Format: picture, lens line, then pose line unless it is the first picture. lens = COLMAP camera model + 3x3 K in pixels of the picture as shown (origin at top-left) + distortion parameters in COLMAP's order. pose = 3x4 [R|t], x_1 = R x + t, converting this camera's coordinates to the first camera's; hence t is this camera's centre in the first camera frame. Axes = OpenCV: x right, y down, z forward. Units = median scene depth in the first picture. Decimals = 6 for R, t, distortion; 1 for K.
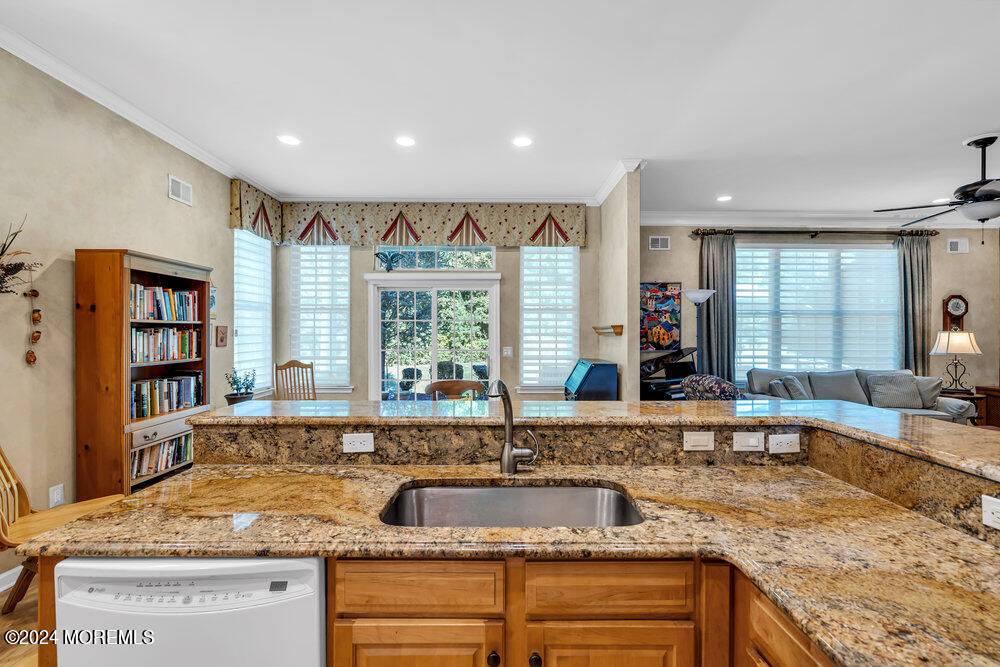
lens RADIAL K [[458.9, 0, 504.1], [0, 458.9, 332.1], [0, 0, 1]] dist [-0.004933, 0.003353]
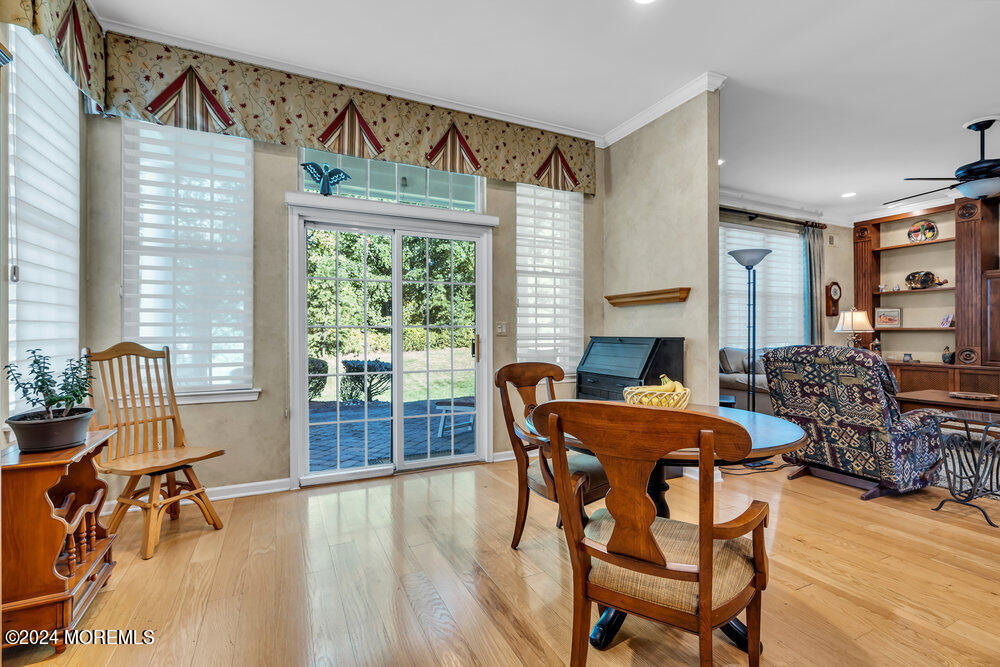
lens RADIAL K [[458.9, 0, 508.8], [0, 458.9, 330.3], [0, 0, 1]] dist [-0.004933, 0.003353]
pose [[0.902006, -0.001151, 0.431723, -0.300586], [0.002233, 0.999996, -0.002000, 0.048398], [-0.431719, 0.002768, 0.902004, 0.352657]]
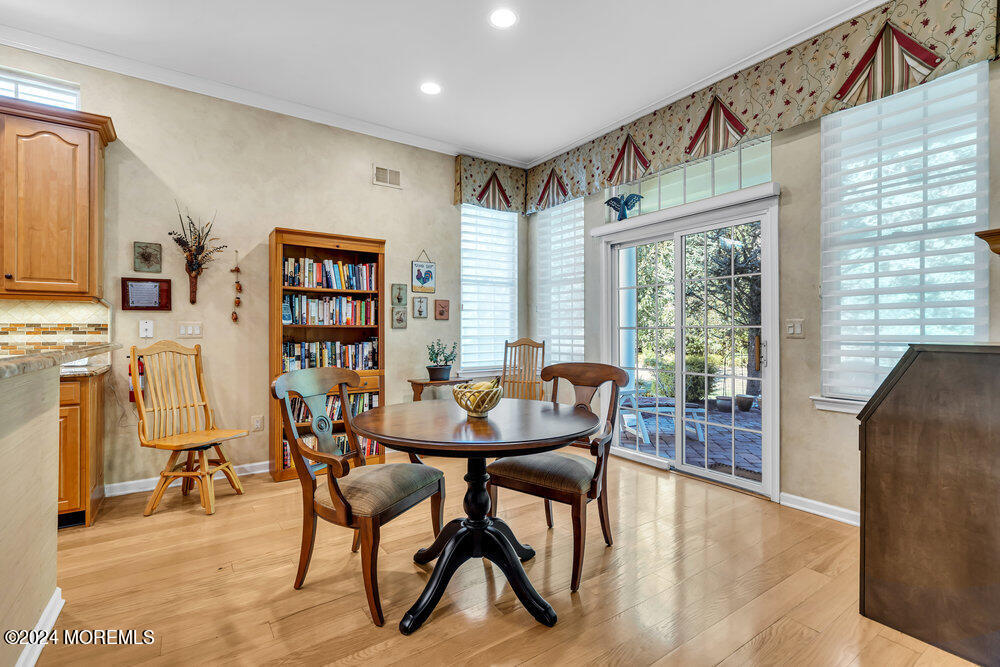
lens RADIAL K [[458.9, 0, 507.7], [0, 458.9, 328.9], [0, 0, 1]] dist [-0.004933, 0.003353]
pose [[0.566590, -0.006825, -0.823972, 0.261770], [-0.000159, 0.999965, -0.008392, 0.049723], [0.824000, 0.004886, 0.566569, 0.434681]]
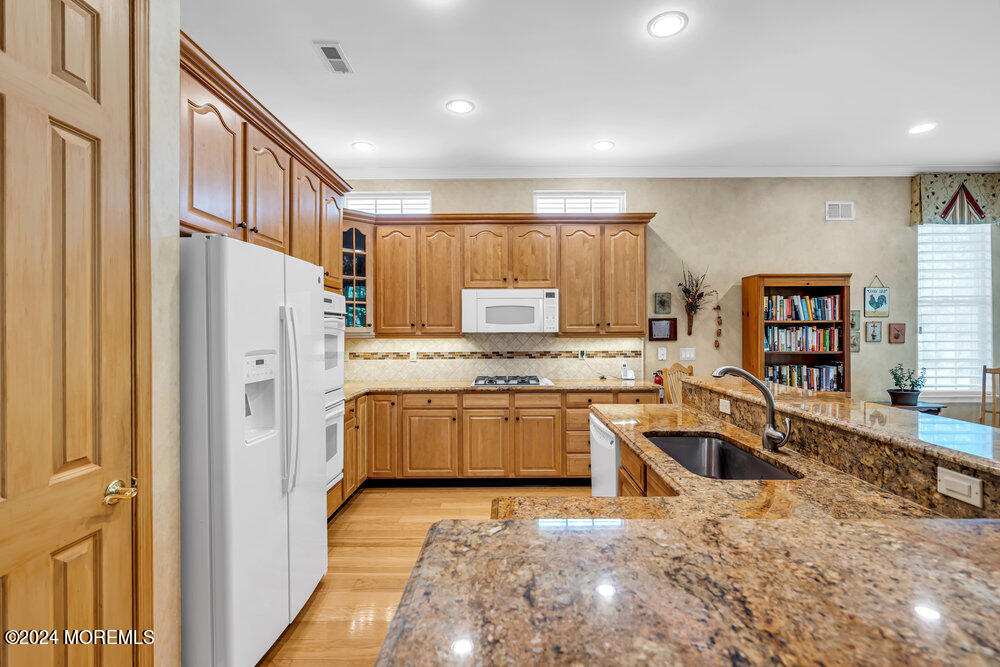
lens RADIAL K [[458.9, 0, 500.7], [0, 458.9, 328.3], [0, 0, 1]] dist [-0.004933, 0.003353]
pose [[-0.018666, -0.003612, -0.999819, 0.355847], [0.002308, 0.999991, -0.003656, -0.000354], [0.999823, -0.002376, -0.018658, 0.099629]]
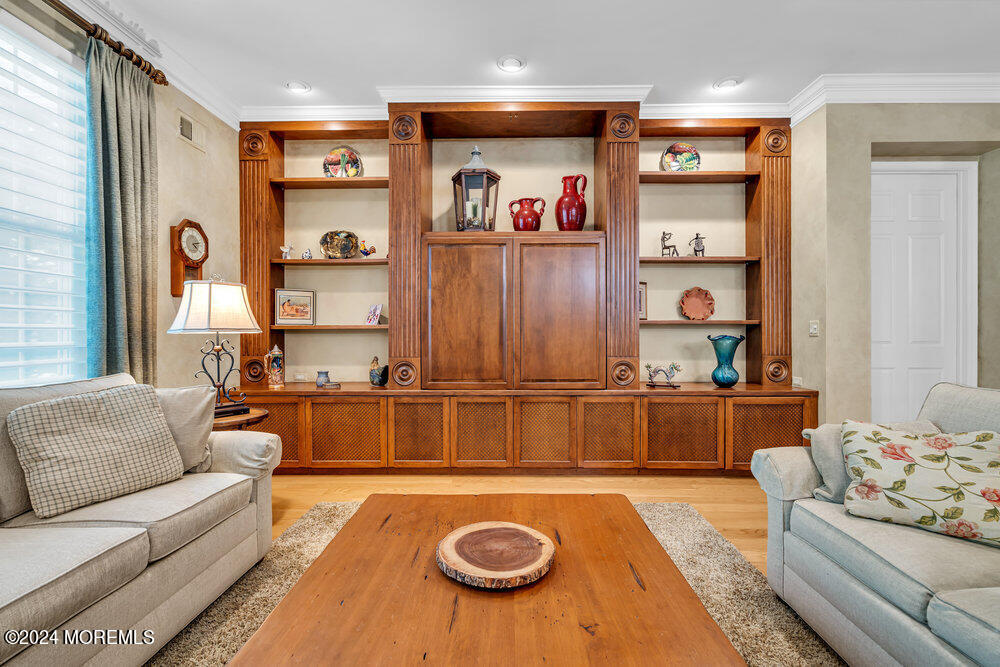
lens RADIAL K [[458.9, 0, 495.7], [0, 458.9, 334.5], [0, 0, 1]] dist [-0.004933, 0.003353]
pose [[0.050716, -0.010135, 0.998662, 0.550839], [-0.001037, 0.999947, 0.010200, 0.048341], [-0.998713, -0.001553, 0.050703, 0.718086]]
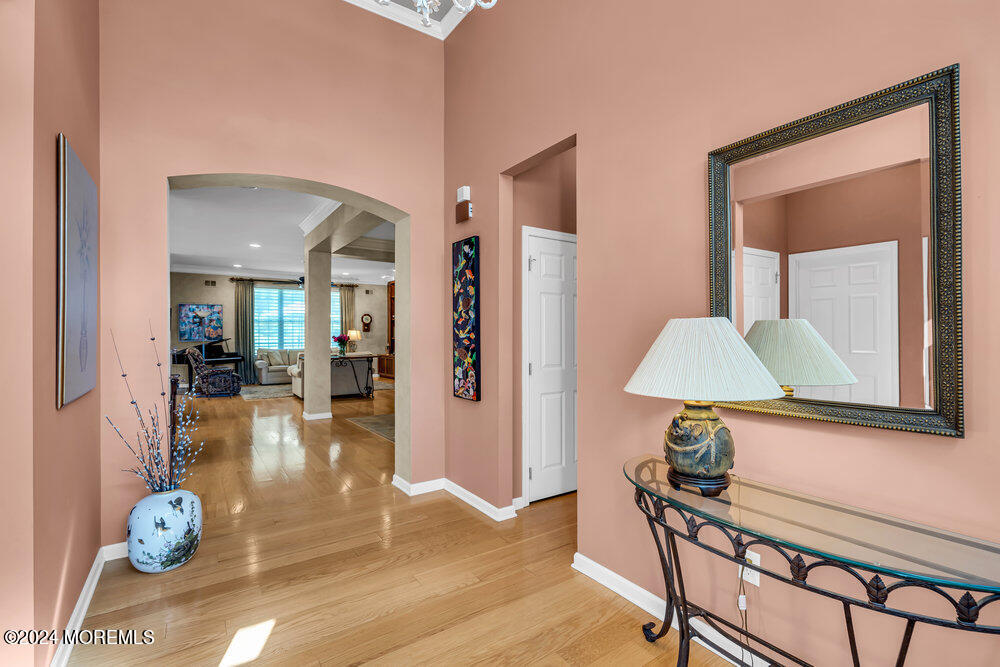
lens RADIAL K [[458.9, 0, 499.4], [0, 458.9, 328.5], [0, 0, 1]] dist [-0.004933, 0.003353]
pose [[0.827232, 0.003013, 0.561852, 0.298783], [0.002689, 0.999953, -0.009322, 0.014291], [-0.561854, 0.009222, 0.827185, -1.394049]]
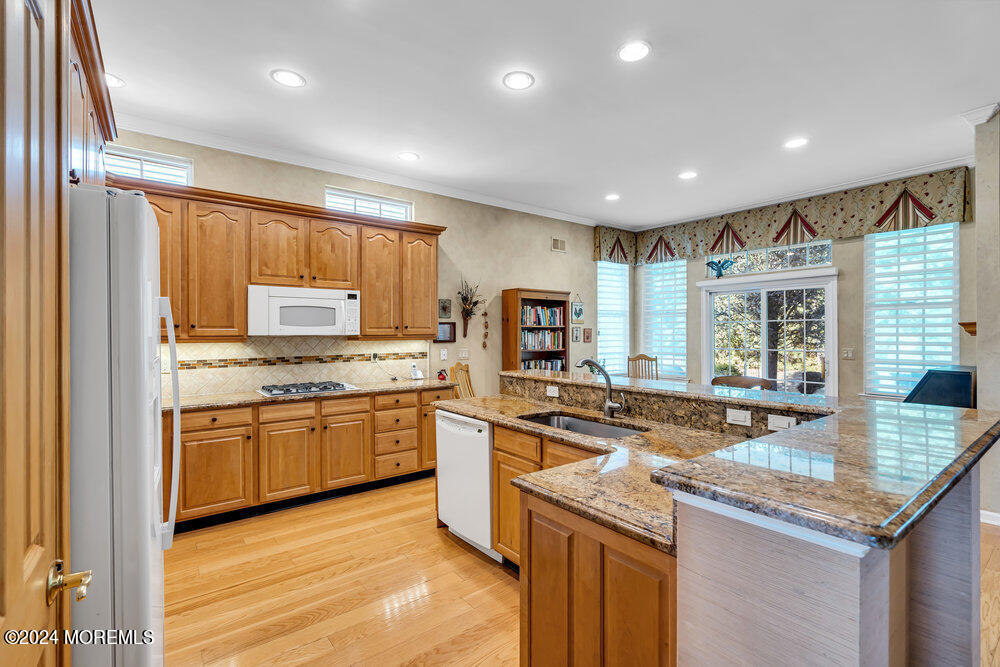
lens RADIAL K [[458.9, 0, 502.8], [0, 458.9, 331.9], [0, 0, 1]] dist [-0.004933, 0.003353]
pose [[0.600460, -0.003914, -0.799646, 0.328141], [0.002155, 0.999992, -0.003276, 0.001687], [0.799652, 0.000244, 0.600463, -0.087951]]
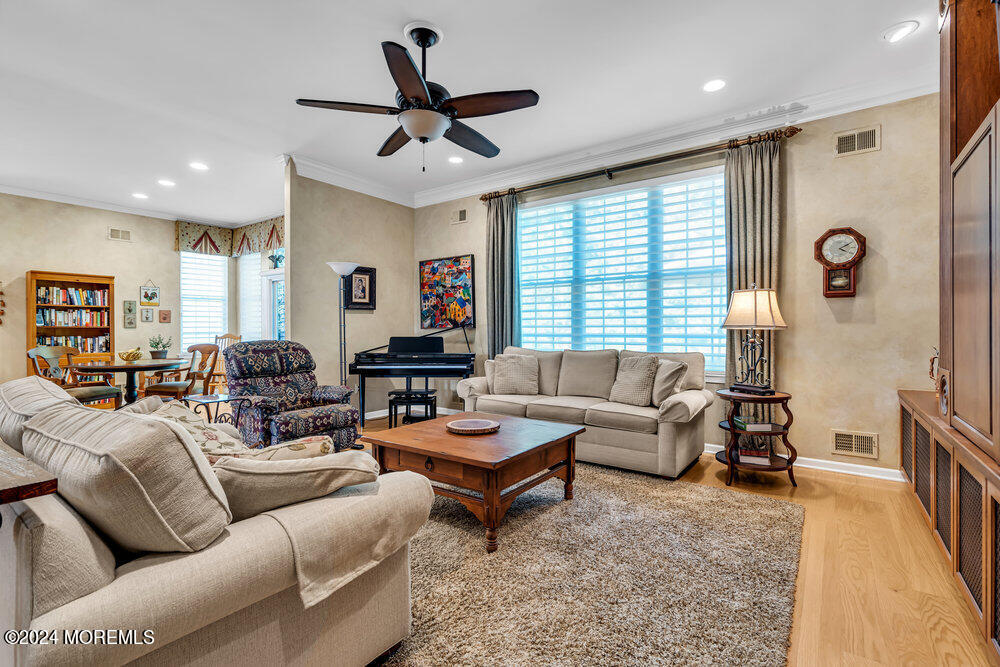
lens RADIAL K [[458.9, 0, 511.9], [0, 458.9, 329.8], [0, 0, 1]] dist [-0.004933, 0.003353]
pose [[0.802921, -0.003092, -0.596077, 1.139470], [0.003839, 0.999993, -0.000016, 0.051450], [0.596073, -0.002276, 0.802927, 0.333779]]
